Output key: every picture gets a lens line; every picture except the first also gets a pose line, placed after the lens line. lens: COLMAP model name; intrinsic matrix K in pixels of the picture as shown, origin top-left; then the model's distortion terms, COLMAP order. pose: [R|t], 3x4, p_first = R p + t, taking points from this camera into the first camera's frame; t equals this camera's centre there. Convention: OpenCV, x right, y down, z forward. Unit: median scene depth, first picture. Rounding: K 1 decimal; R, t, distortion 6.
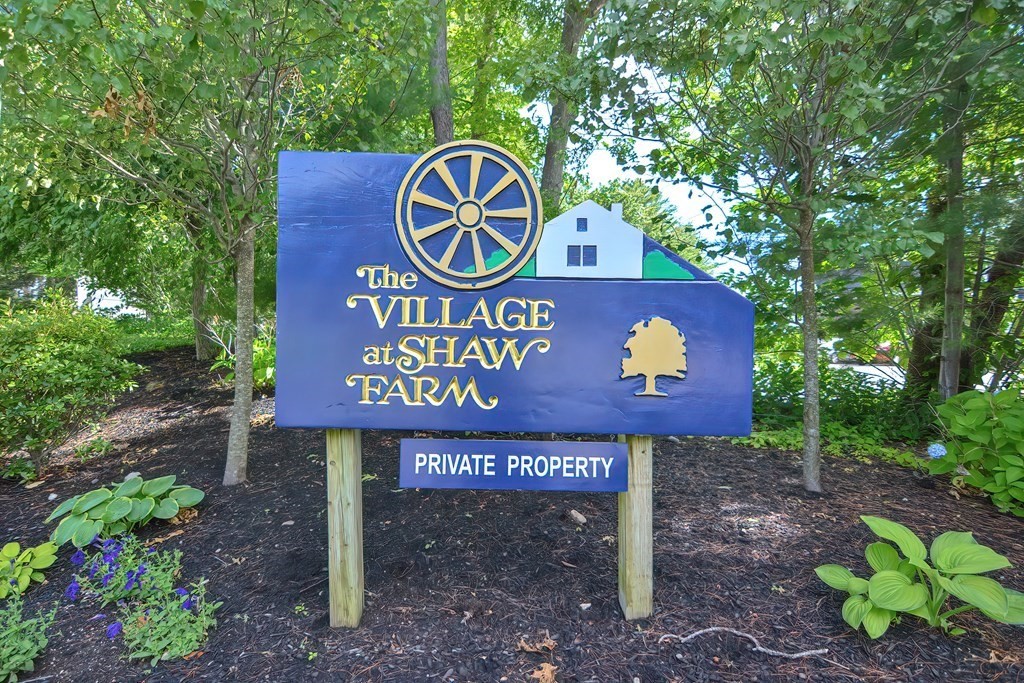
lens RADIAL K [[497.1, 0, 510.3], [0, 497.1, 344.5], [0, 0, 1]] dist [0.013544, -0.007088]
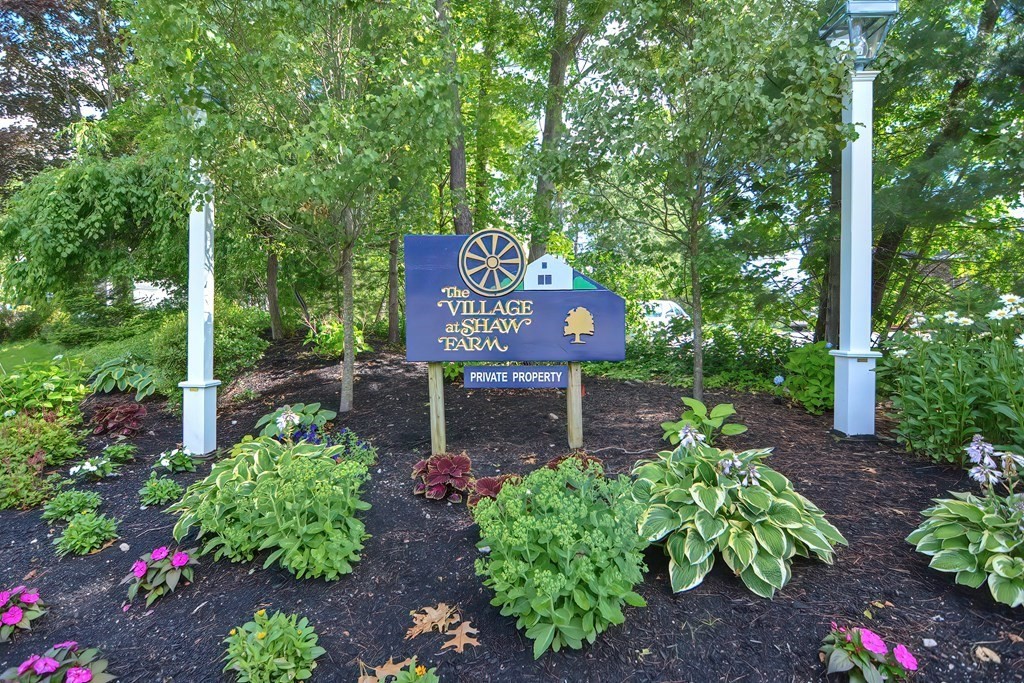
lens RADIAL K [[497.1, 0, 509.9], [0, 497.1, 335.0], [0, 0, 1]] dist [0.013544, -0.007088]
pose [[0.999579, -0.025657, -0.013579, 0.015291], [0.026030, 0.999267, 0.028074, -0.001955], [0.012849, -0.028416, 0.999514, -1.181983]]
